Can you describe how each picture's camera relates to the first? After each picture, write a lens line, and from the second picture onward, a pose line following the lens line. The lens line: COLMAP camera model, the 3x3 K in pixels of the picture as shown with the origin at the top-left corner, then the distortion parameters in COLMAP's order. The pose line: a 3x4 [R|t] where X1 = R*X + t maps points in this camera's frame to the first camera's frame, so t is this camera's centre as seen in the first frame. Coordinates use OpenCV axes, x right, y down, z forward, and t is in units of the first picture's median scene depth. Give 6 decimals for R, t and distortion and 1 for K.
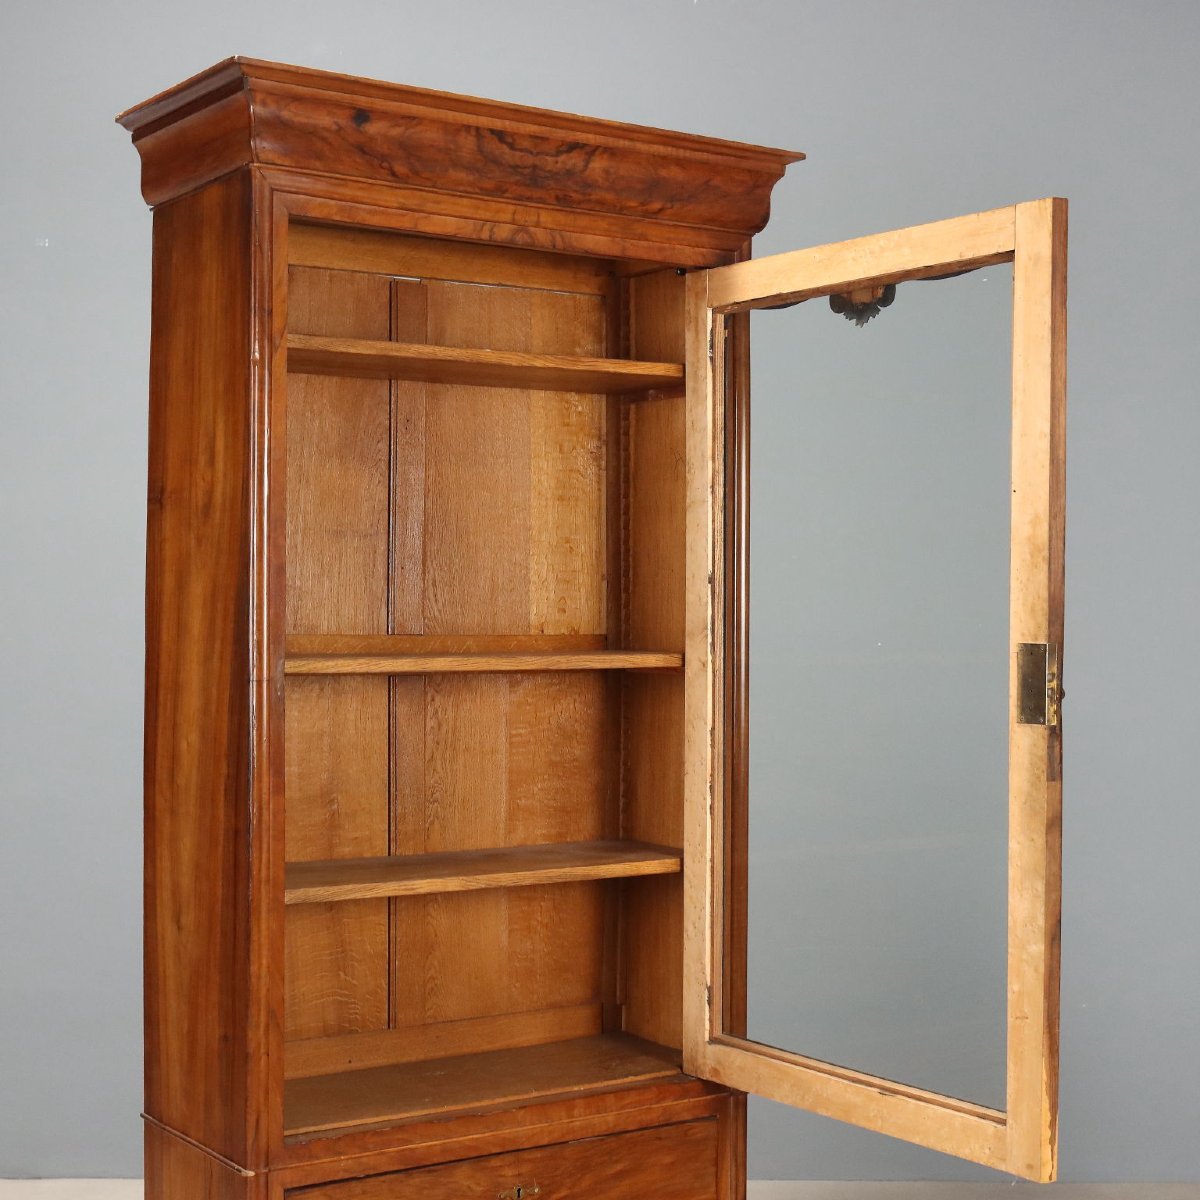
lens RADIAL K [[2059.9, 0, 600.0], [0, 2059.9, 600.0], [0, 0, 1]] dist [0.009938, -0.008386]
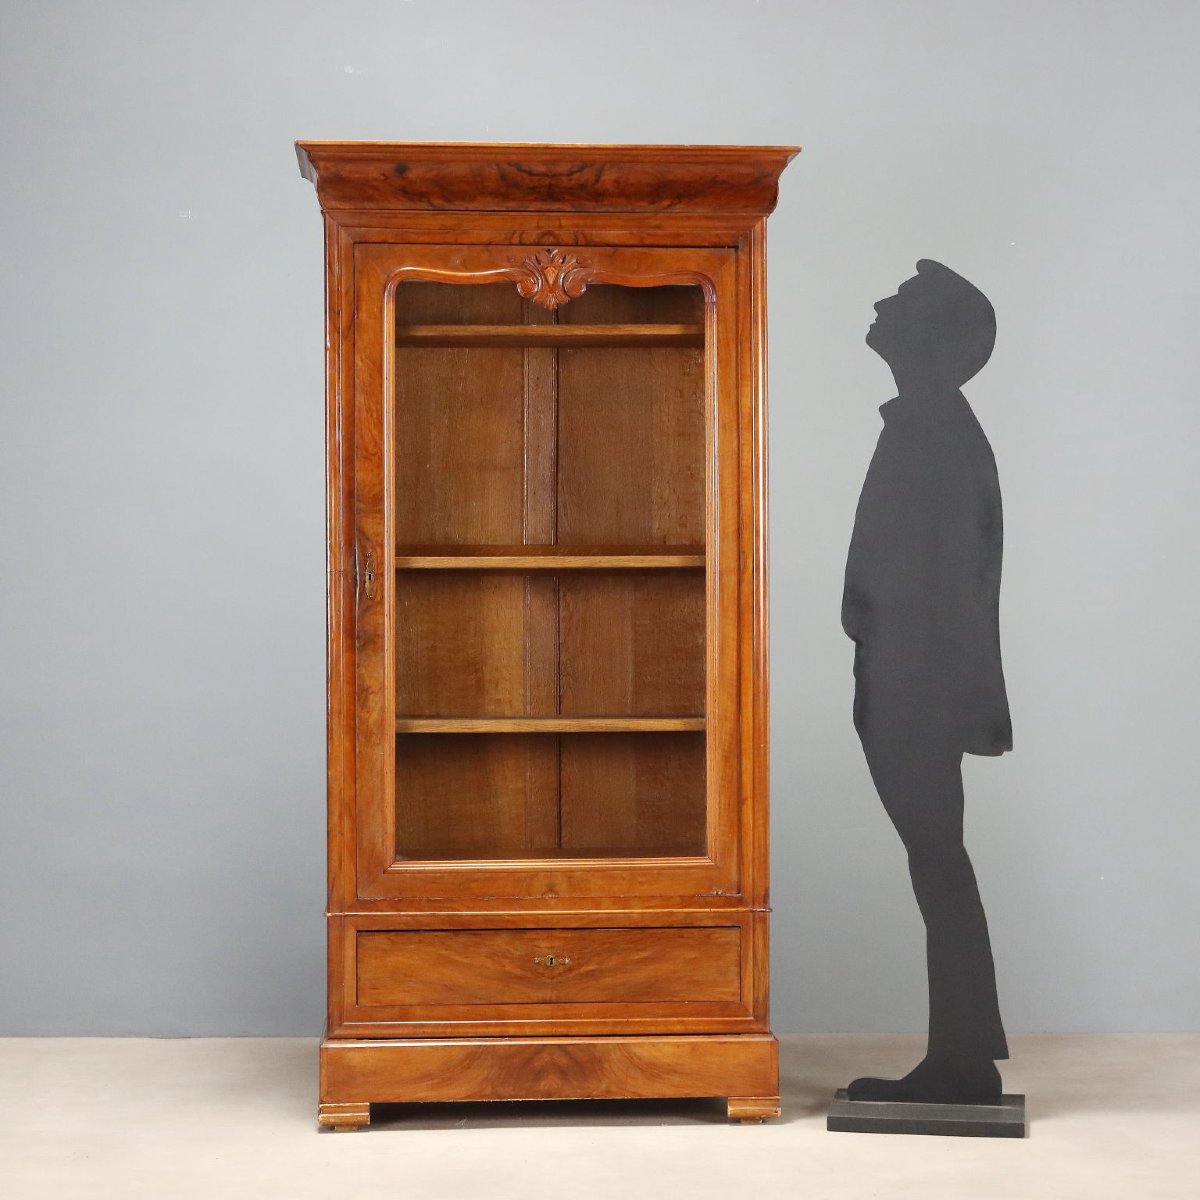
lens RADIAL K [[2648.8, 0, 600.0], [0, 2648.8, 600.0], [0, 0, 1]] dist [0.008824, -0.000552]
pose [[0.857480, -0.003926, -0.514503, 0.879864], [0.008820, 0.999936, 0.007070, 0.044474], [0.514442, -0.010600, 0.857460, -0.450022]]
